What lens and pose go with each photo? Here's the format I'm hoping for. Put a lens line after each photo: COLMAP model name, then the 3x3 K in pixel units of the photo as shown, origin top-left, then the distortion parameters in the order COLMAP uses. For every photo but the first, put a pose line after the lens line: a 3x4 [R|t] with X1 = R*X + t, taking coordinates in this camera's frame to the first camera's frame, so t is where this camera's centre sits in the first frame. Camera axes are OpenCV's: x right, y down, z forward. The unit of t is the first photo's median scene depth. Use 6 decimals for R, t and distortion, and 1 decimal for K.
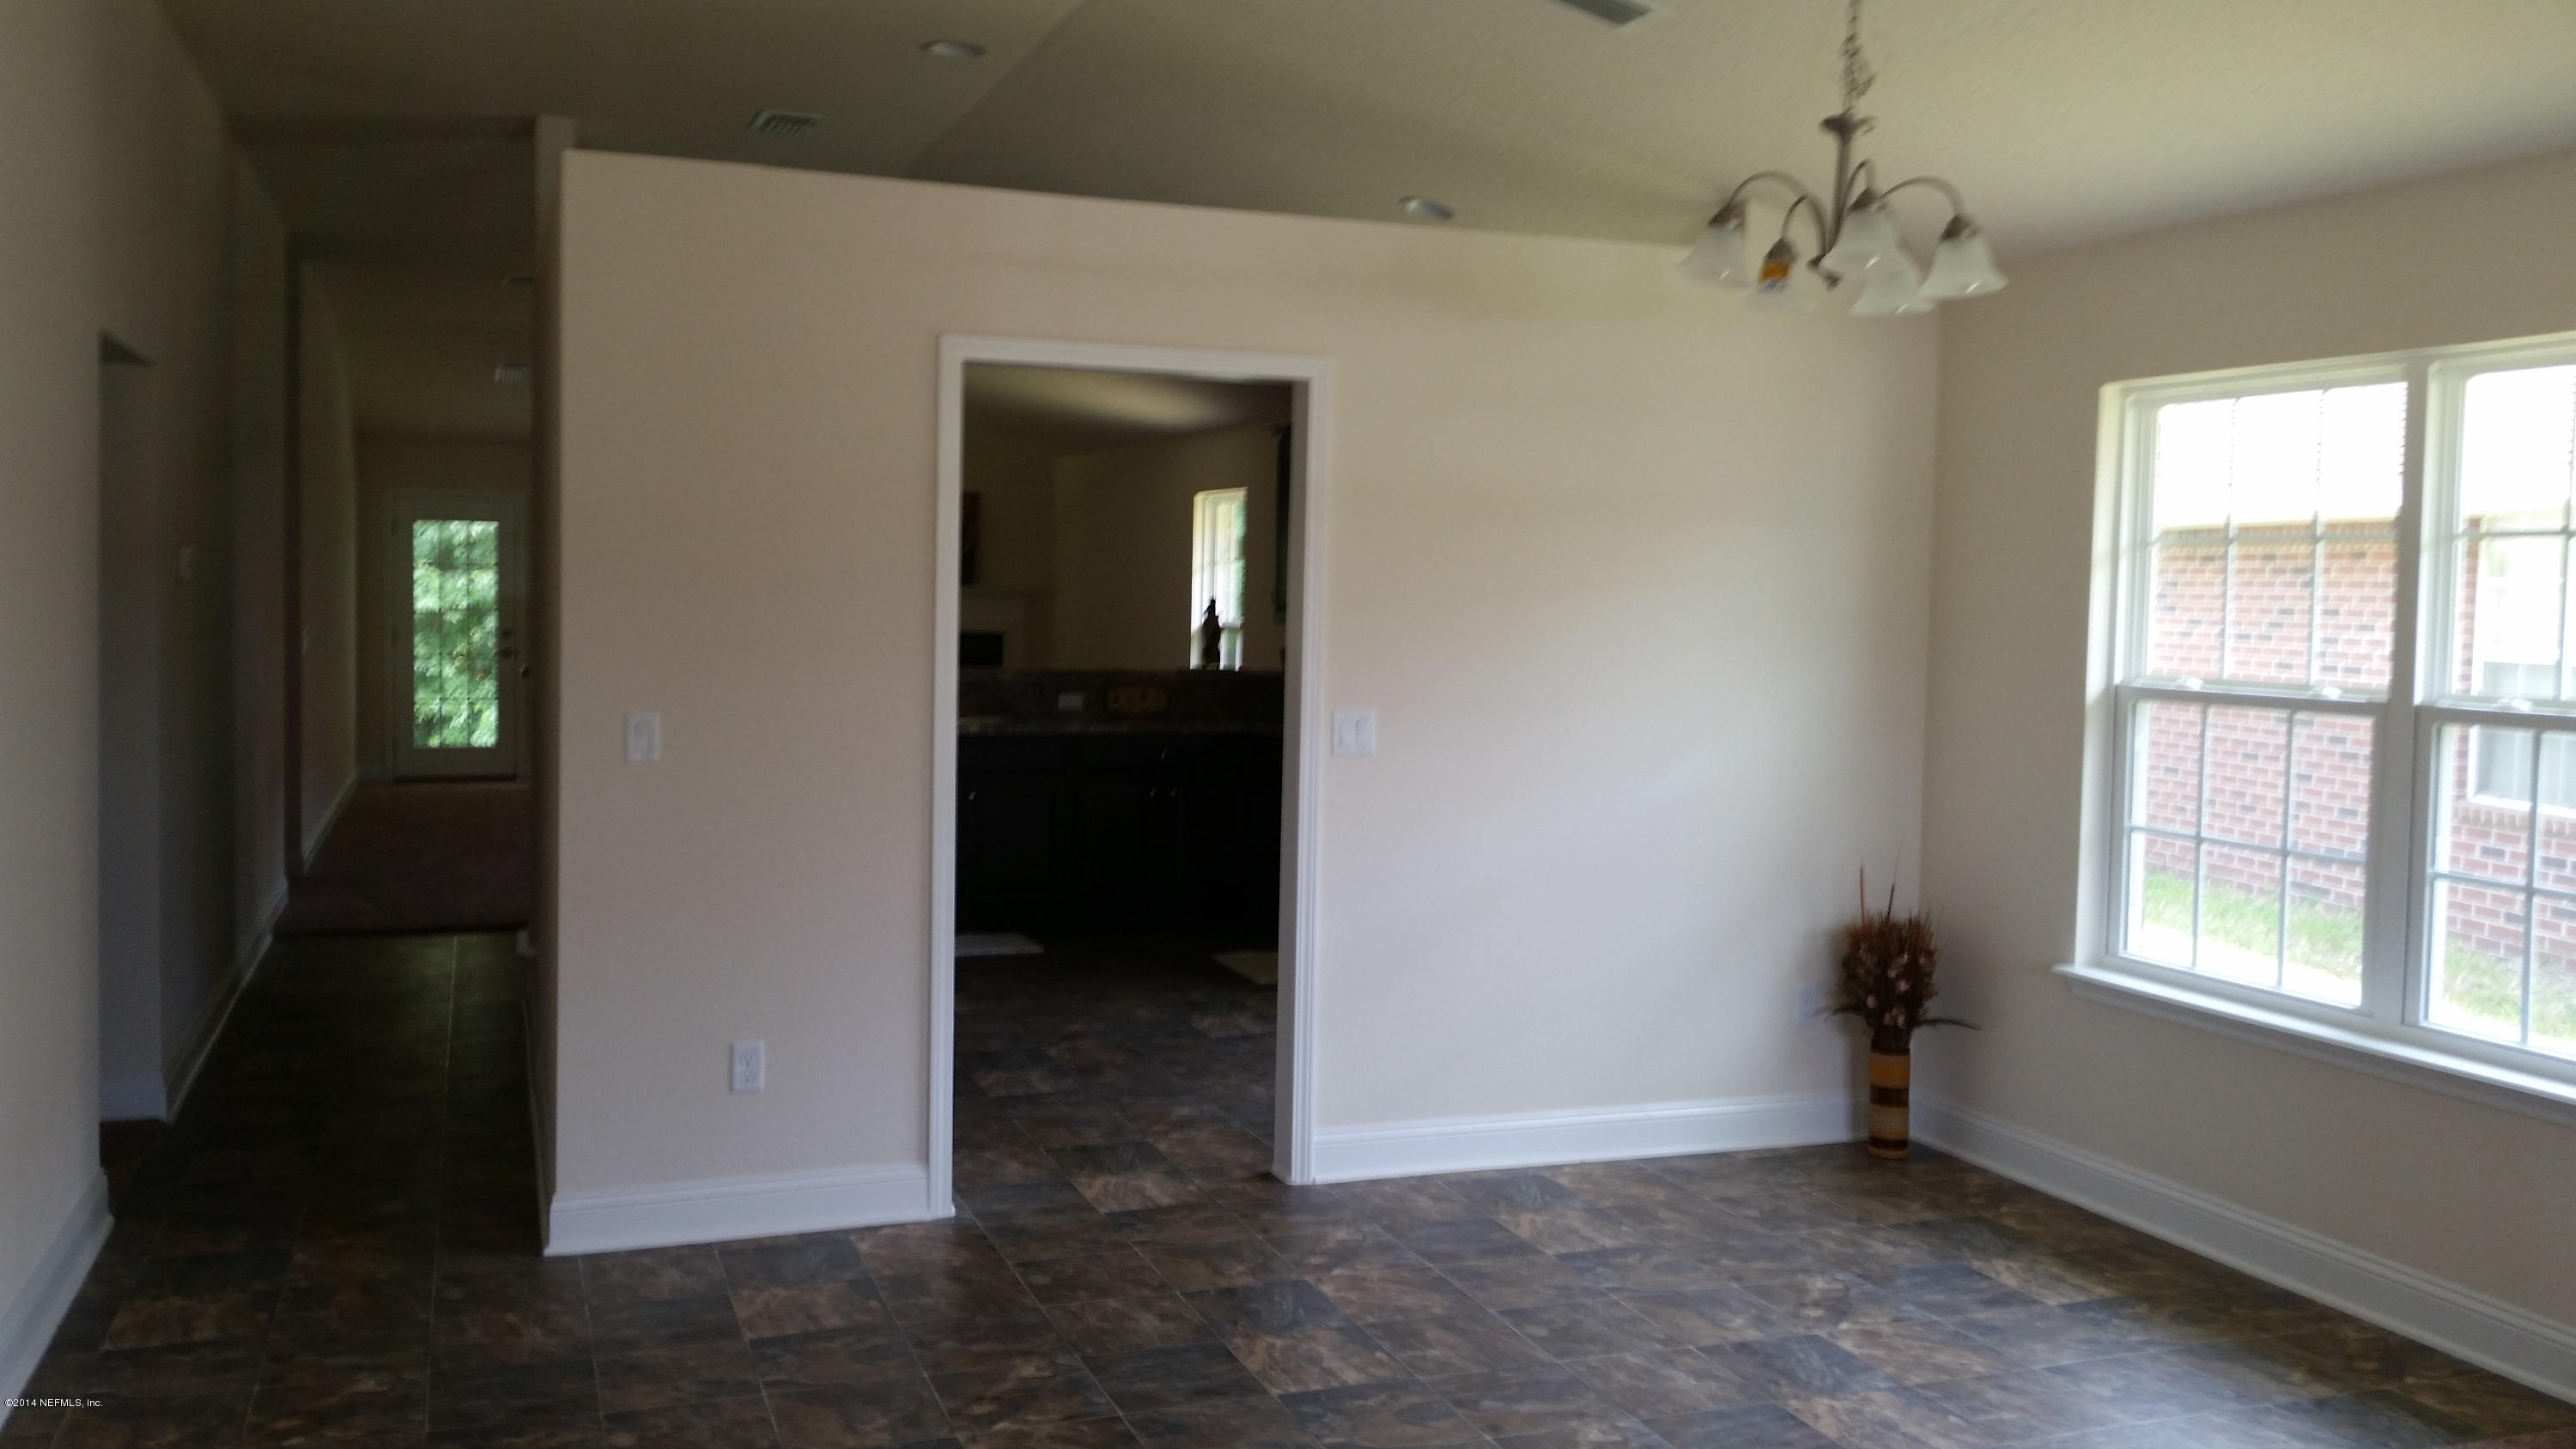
lens RADIAL K [[2247.4, 0, 1283.8], [0, 2247.4, 725.1], [0, 0, 1]] dist [0.088802, -0.069595]
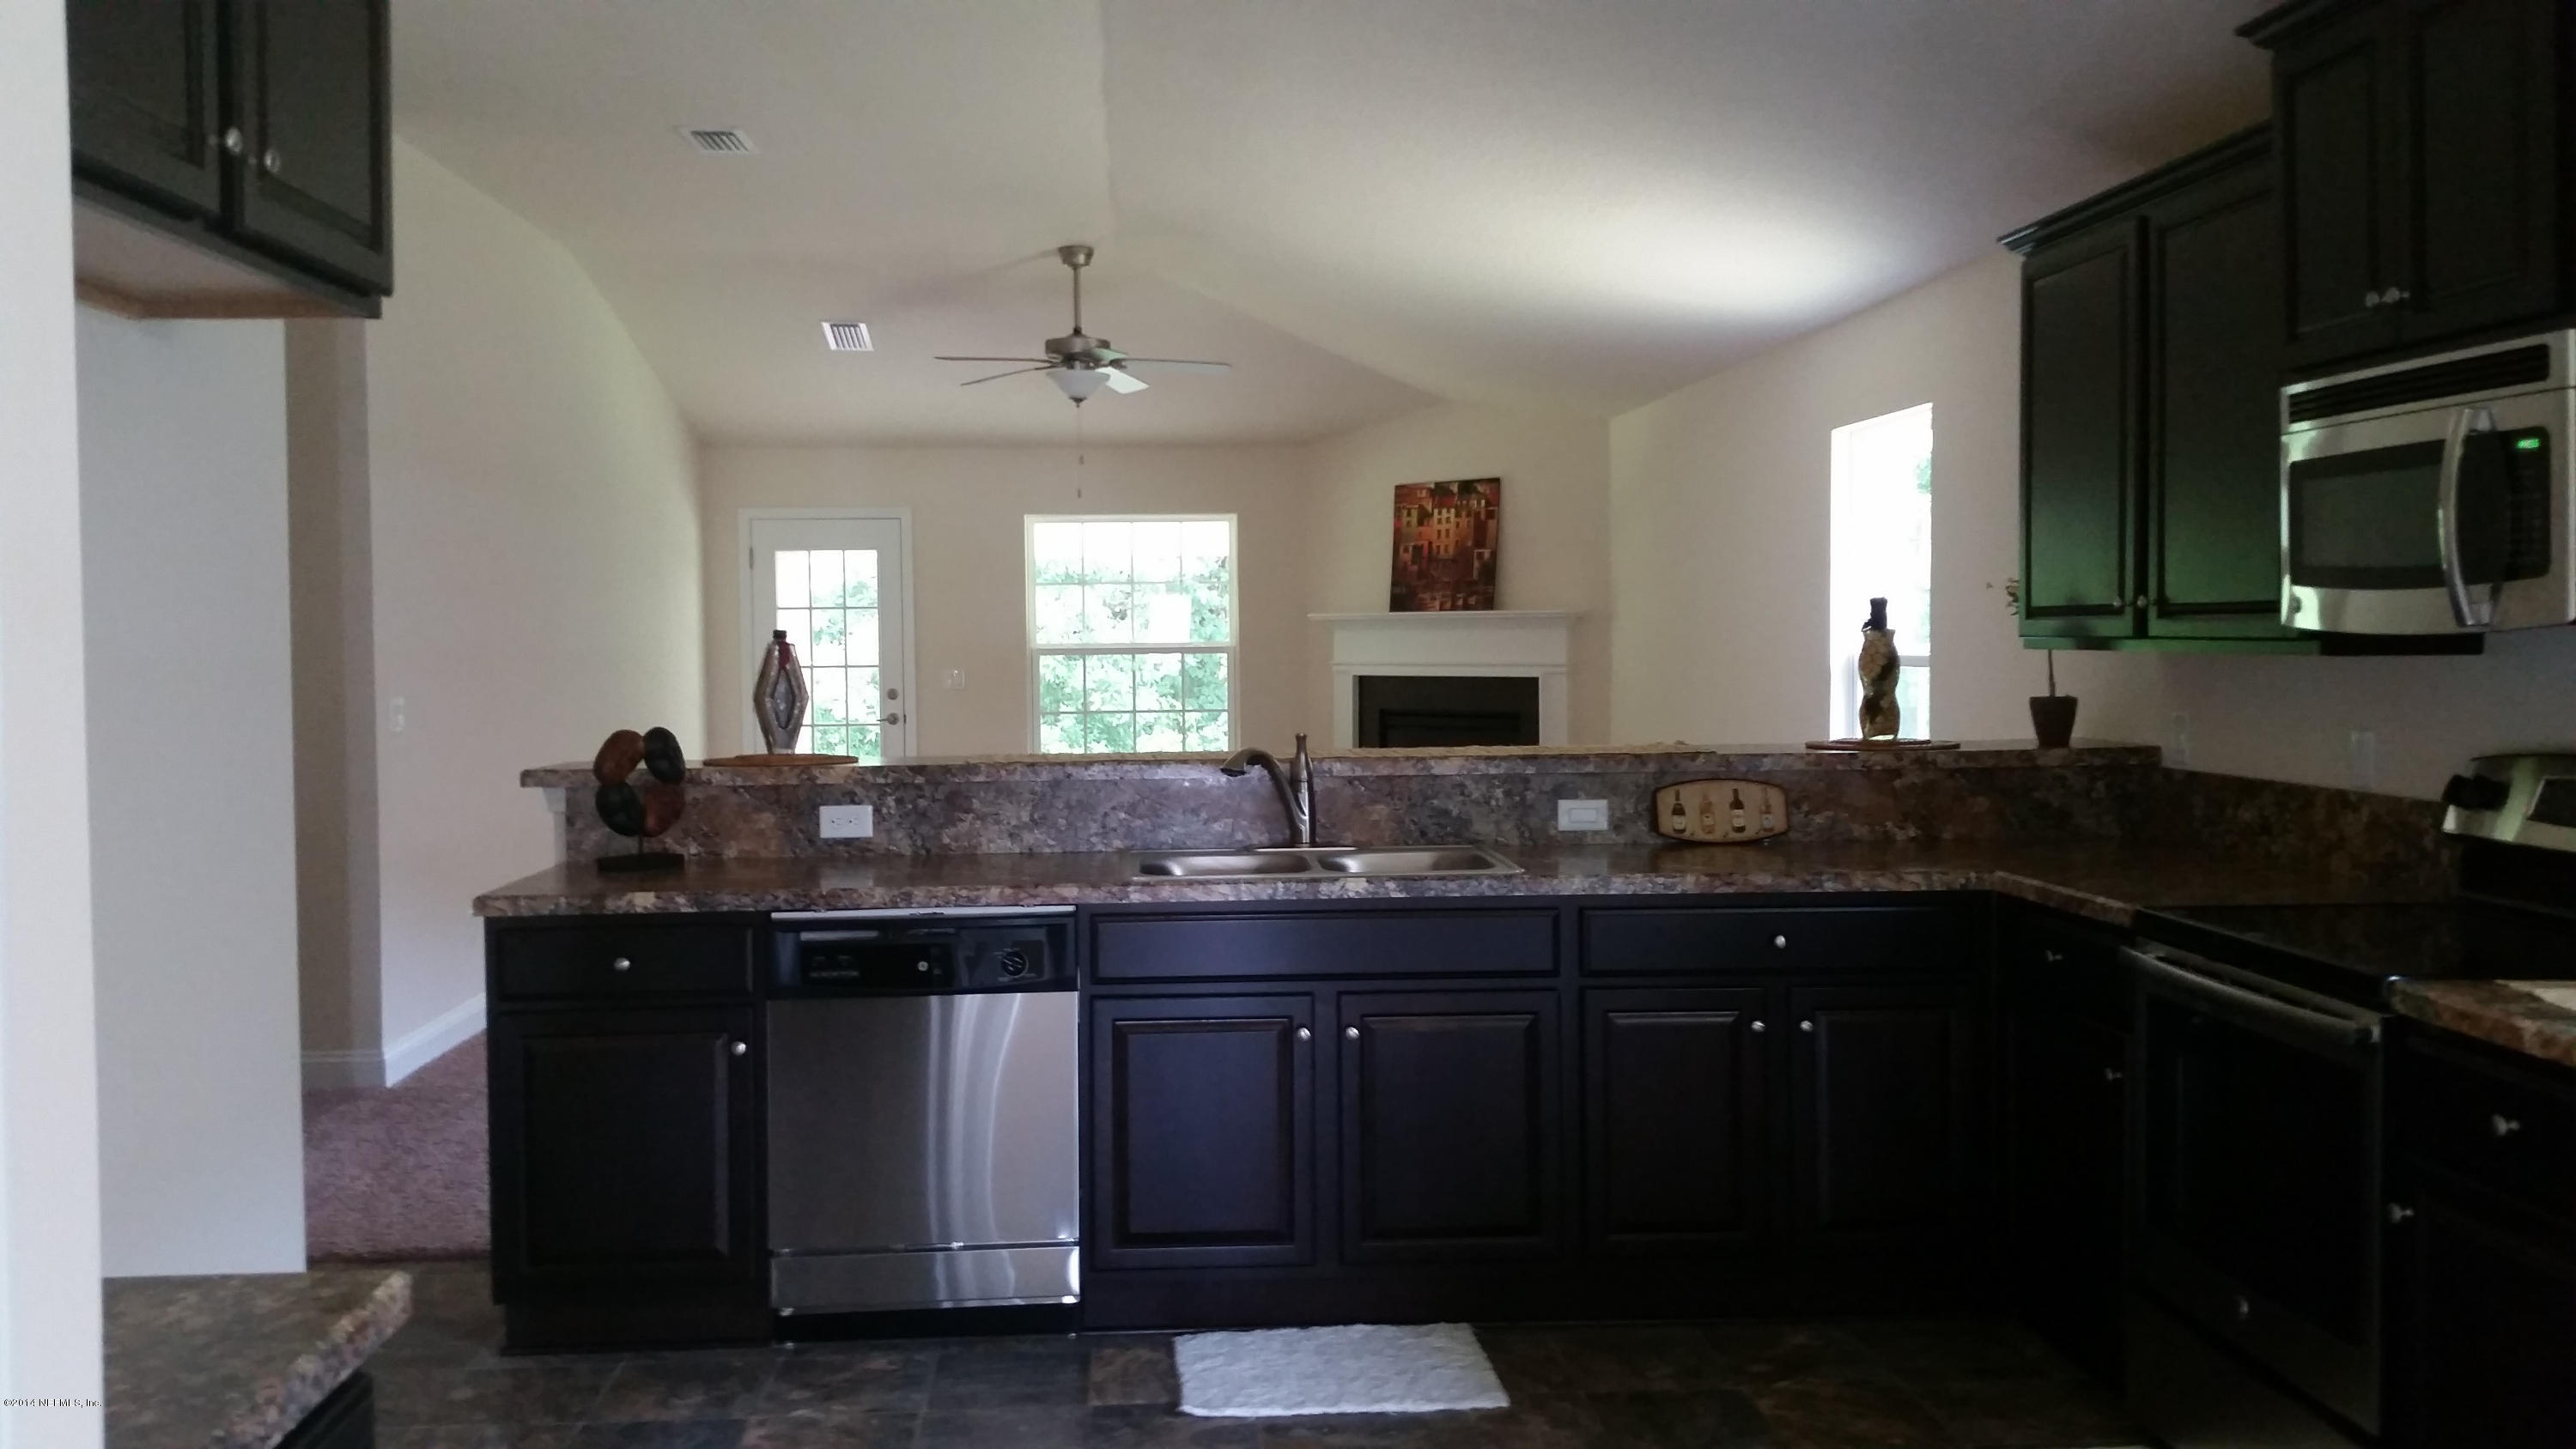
lens RADIAL K [[2247.4, 0, 1270.6], [0, 2247.4, 718.9], [0, 0, 1]] dist [0.088802, -0.069595]
pose [[0.962358, -0.014322, -0.271406, -0.027030], [0.007095, 0.999594, -0.027589, -0.018118], [0.271691, 0.024625, 0.962070, 0.507988]]
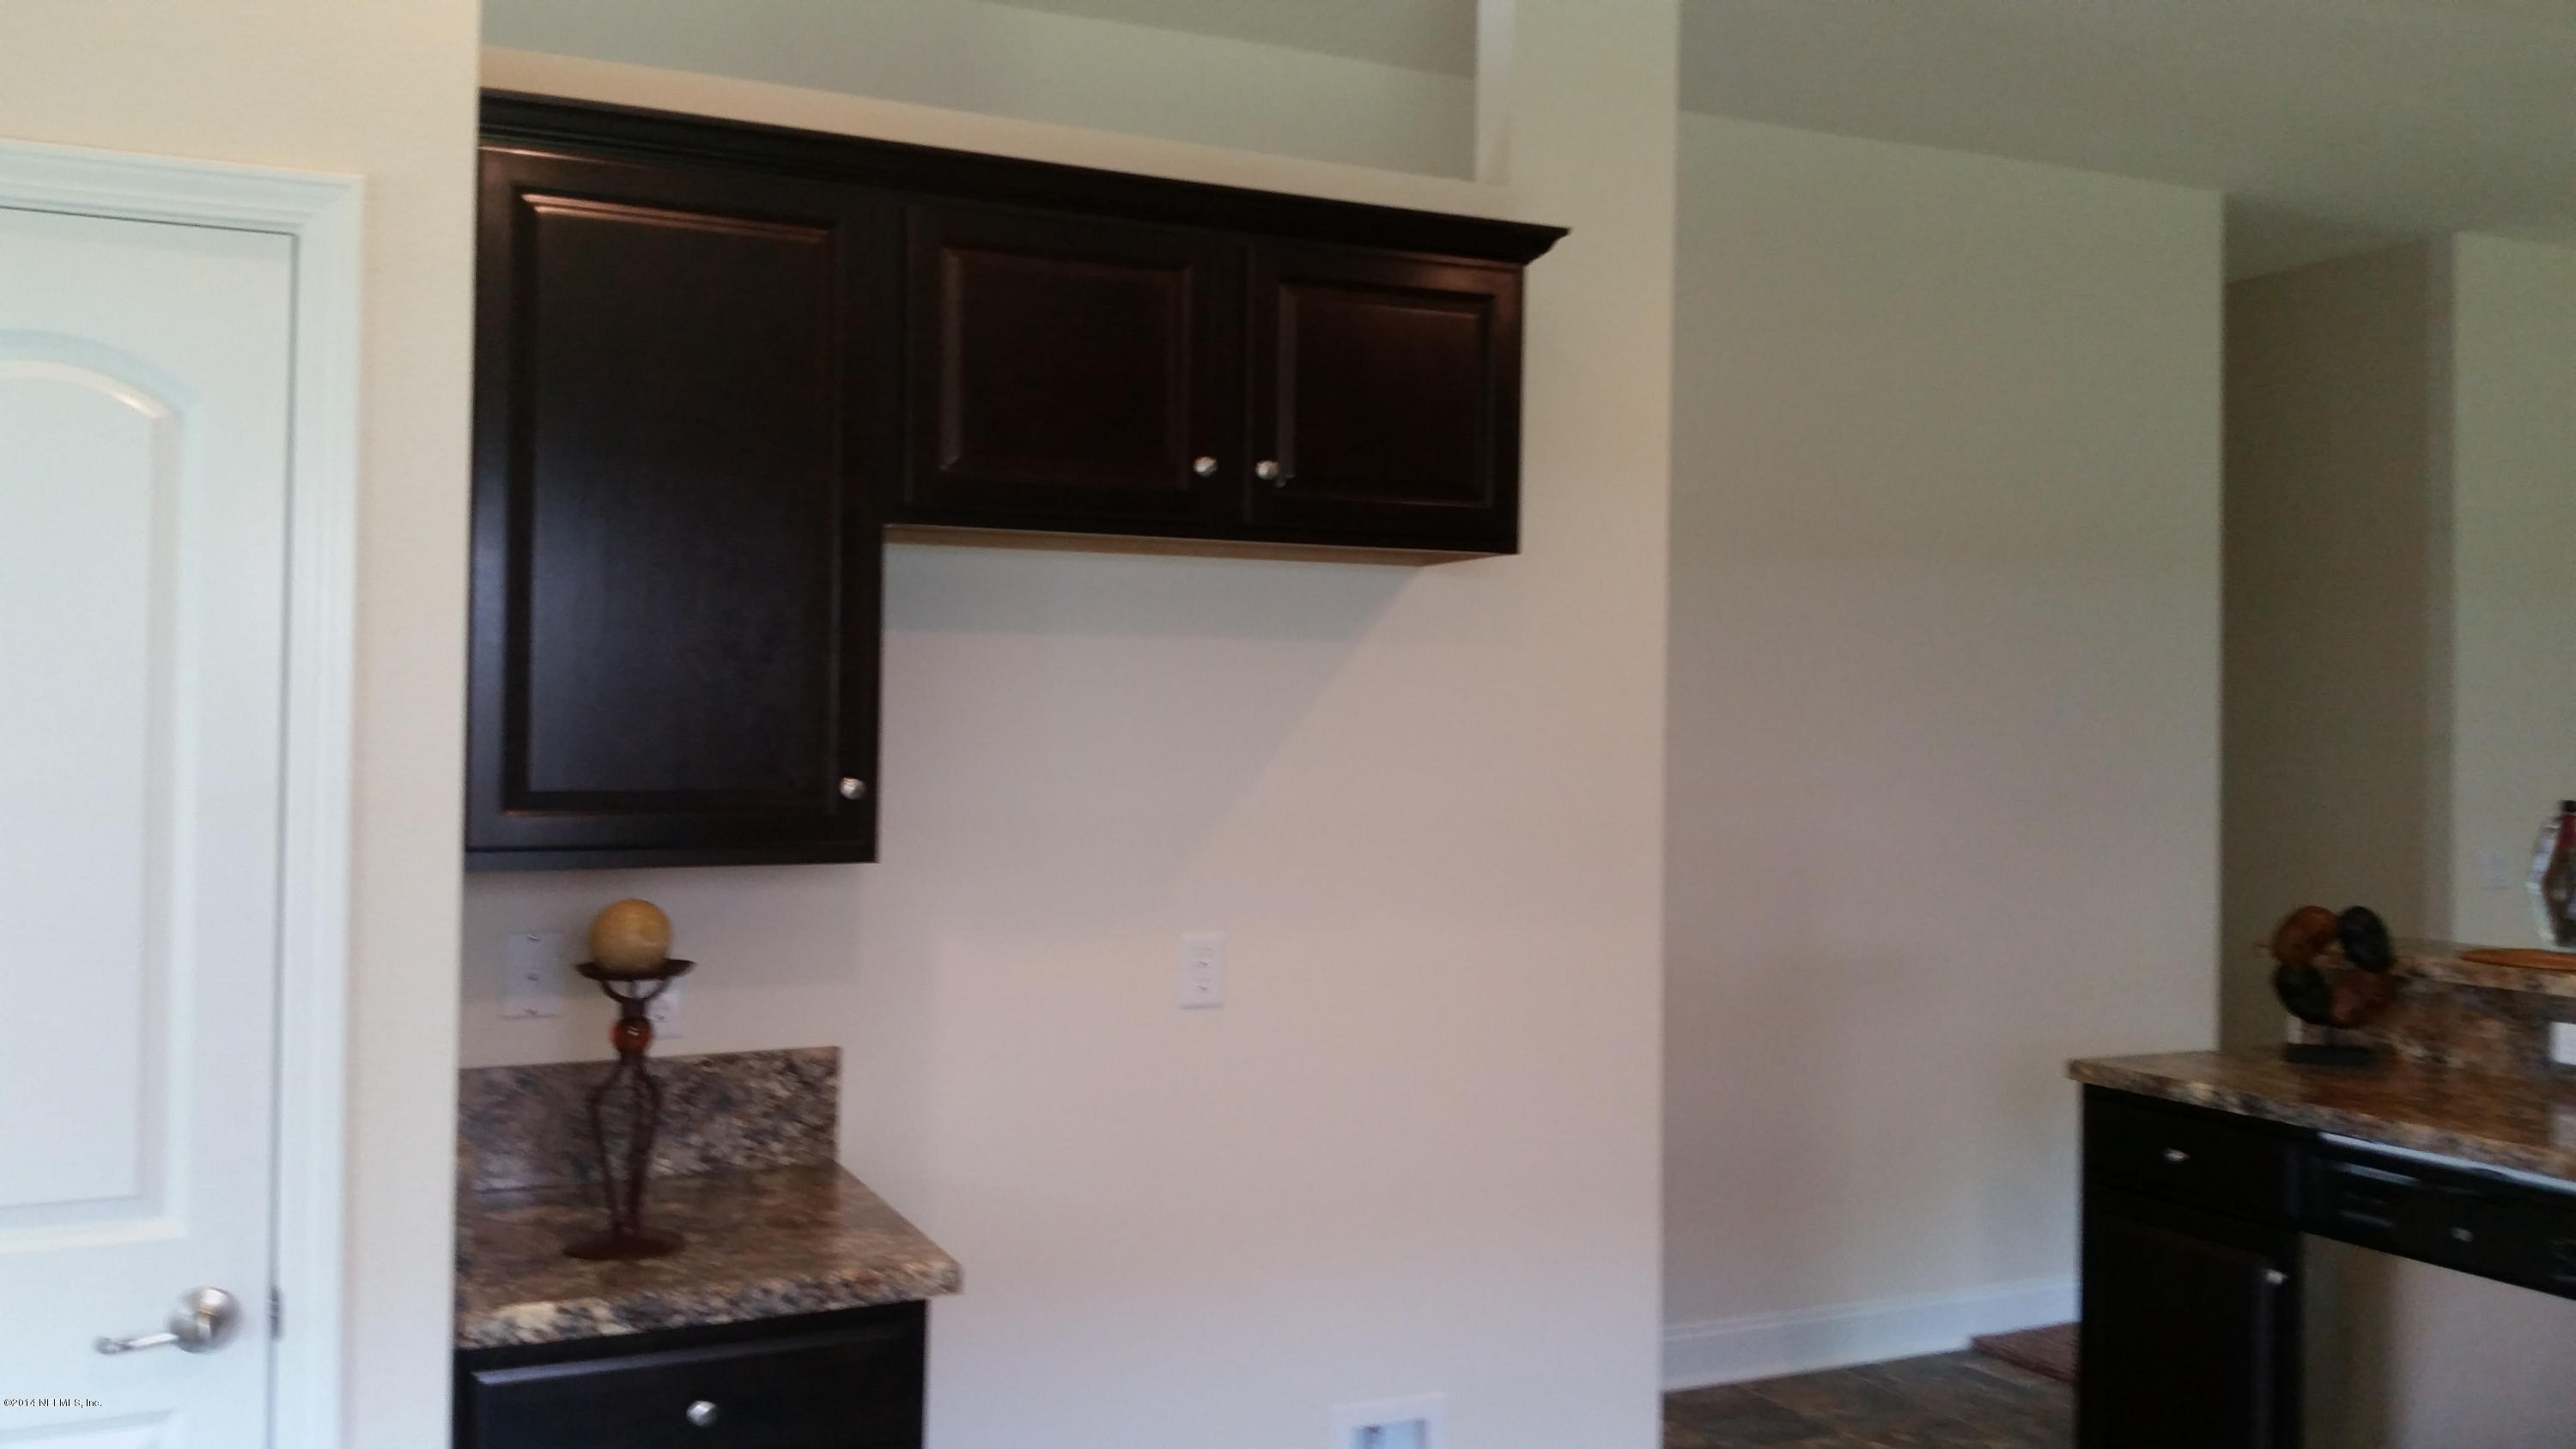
lens RADIAL K [[2247.4, 0, 1269.1], [0, 2247.4, 743.7], [0, 0, 1]] dist [0.088802, -0.069595]
pose [[0.098254, -0.003767, -0.995154, 0.117206], [-0.071571, 0.997377, -0.010842, -0.040347], [0.992584, 0.072289, 0.097726, 0.675422]]
